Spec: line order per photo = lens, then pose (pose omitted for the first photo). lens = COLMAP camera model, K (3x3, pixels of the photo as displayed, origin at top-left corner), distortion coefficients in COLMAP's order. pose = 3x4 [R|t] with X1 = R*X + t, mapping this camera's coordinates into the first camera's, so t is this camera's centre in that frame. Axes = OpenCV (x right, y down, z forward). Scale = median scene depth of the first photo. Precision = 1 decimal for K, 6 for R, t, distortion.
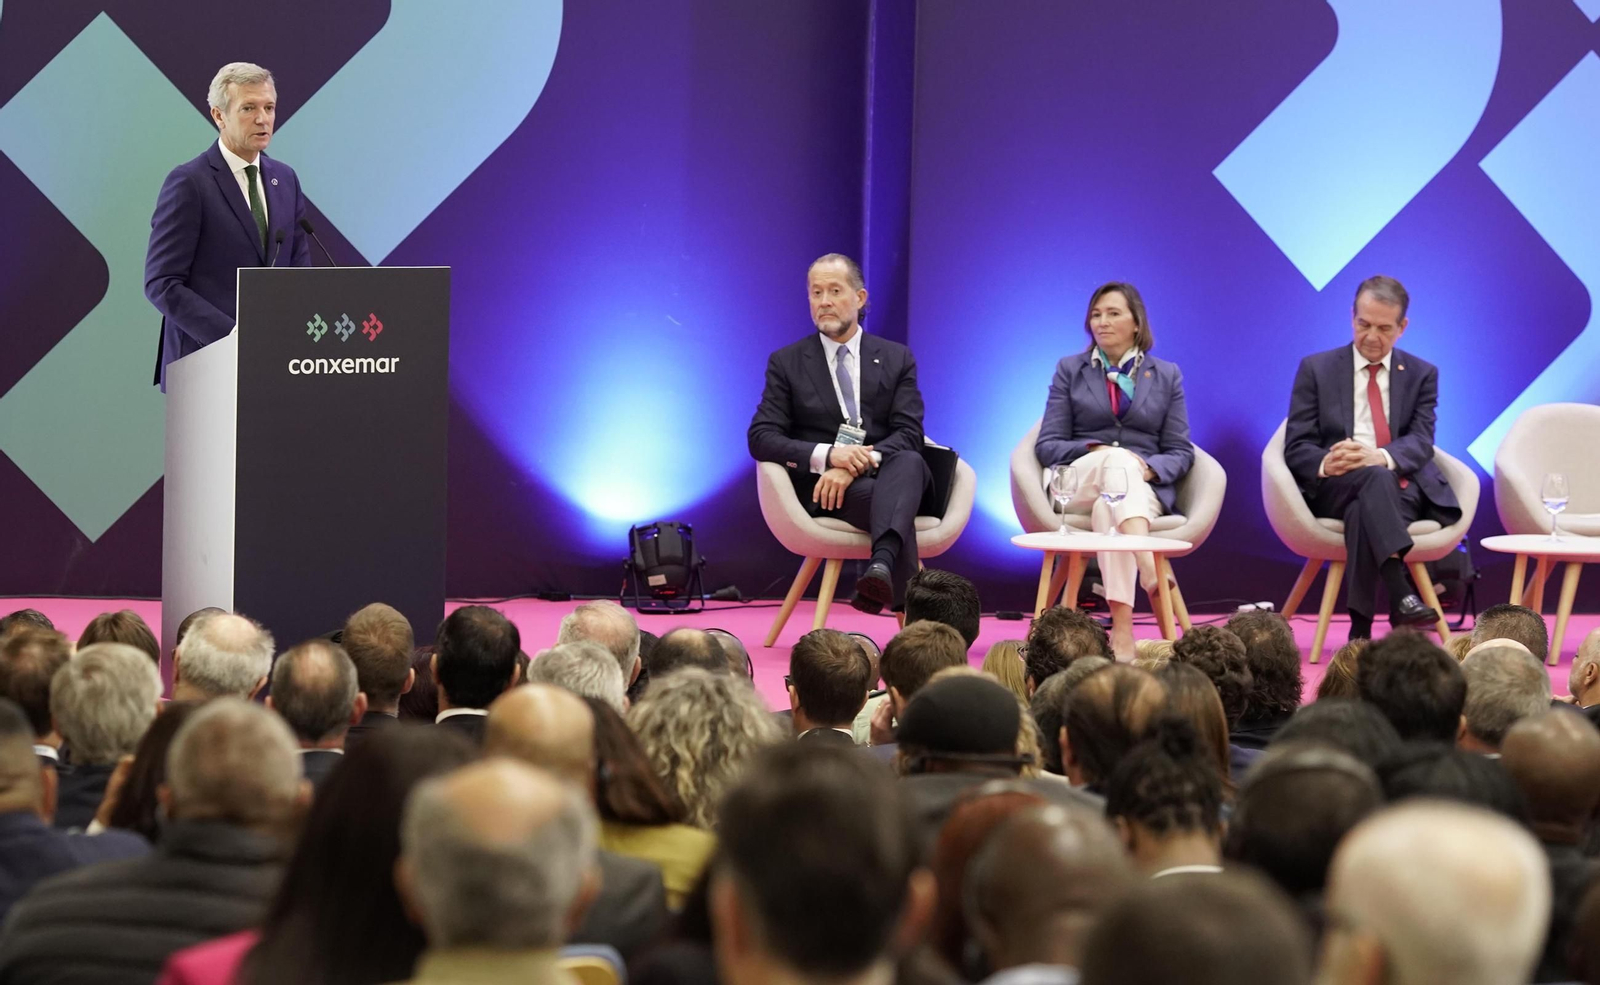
lens RADIAL K [[6261.6, 0, 801.4], [0, 6261.6, 489.8], [0, 0, 1]] dist [-0.725751, 0.000000]
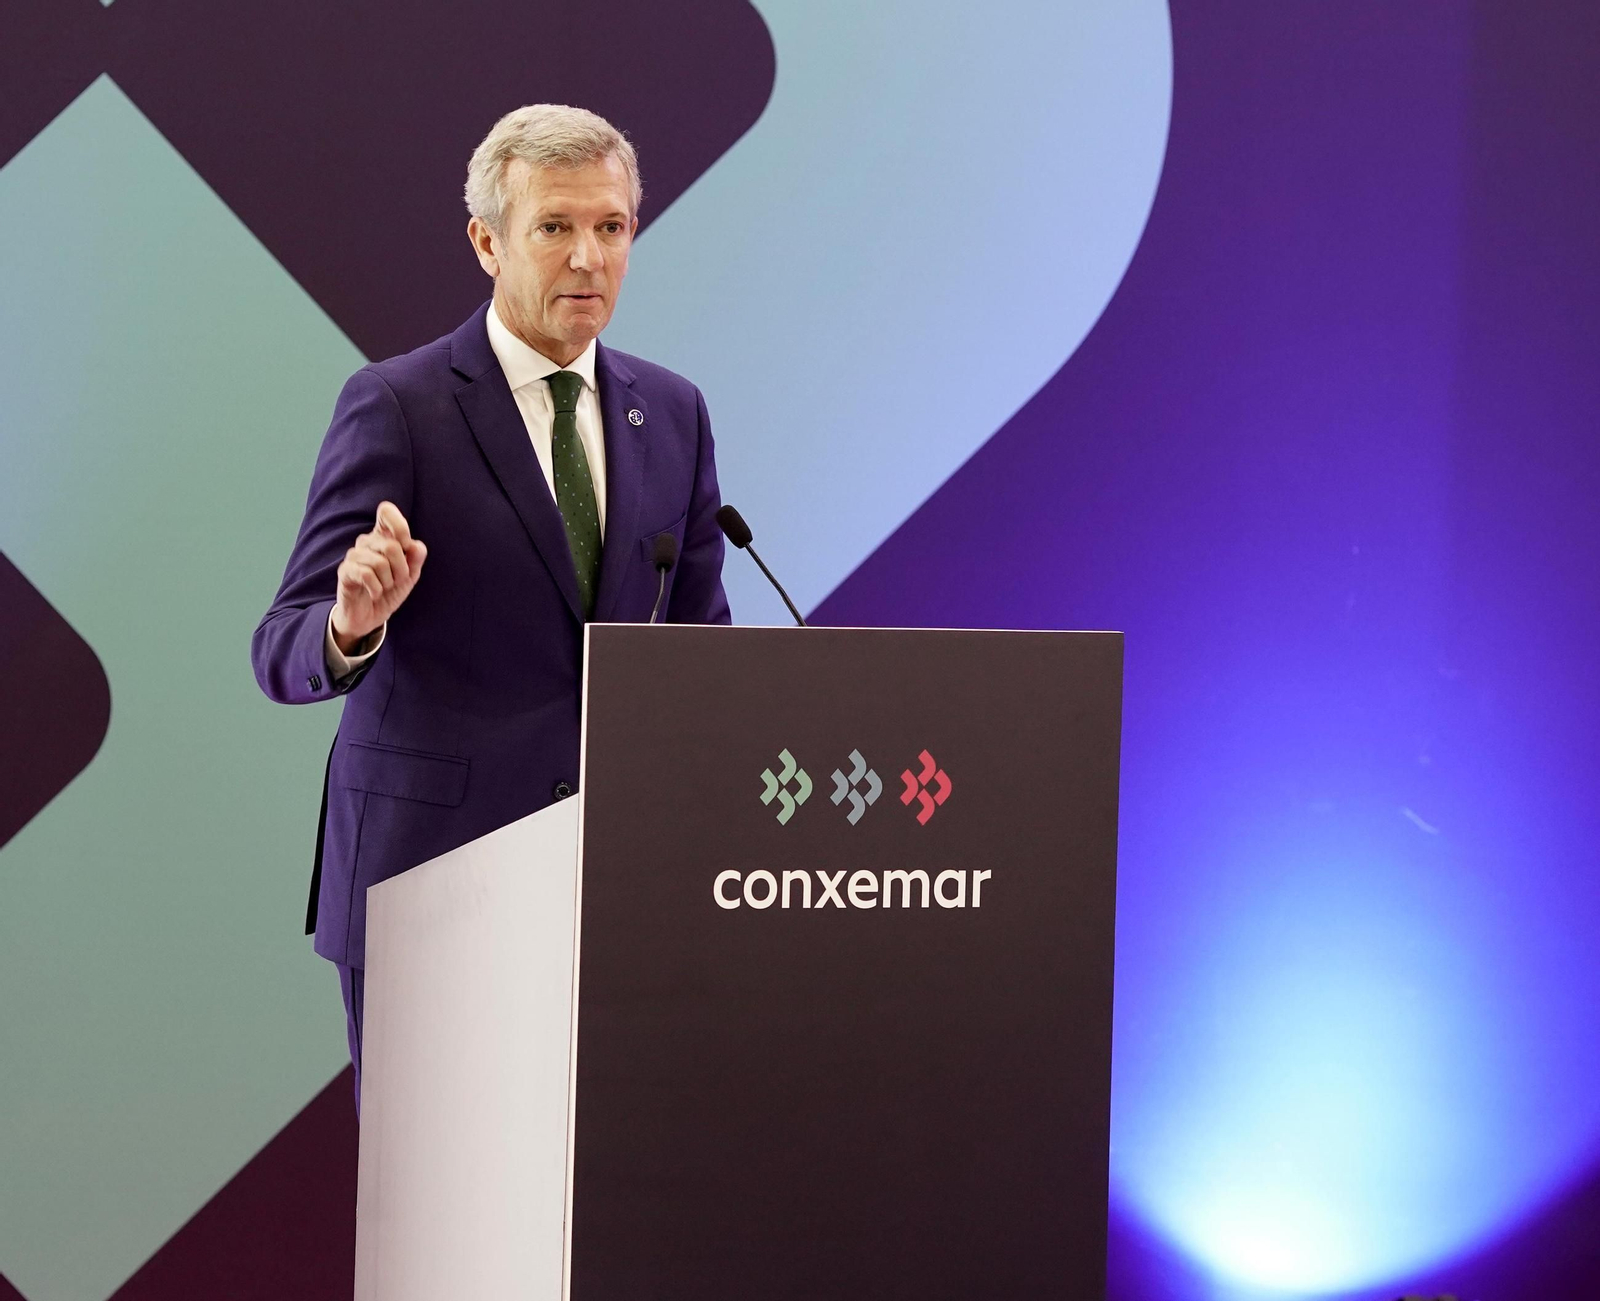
lens RADIAL K [[9222.6, 0, 799.0], [0, 9222.6, 650.4], [0, 0, 1]] dist [-2.377983, 0.000000]
pose [[0.999820, 0.004367, 0.018489, -0.086800], [-0.003194, 0.998008, -0.063003, 0.000759], [-0.018728, 0.062933, 0.997842, 0.444033]]
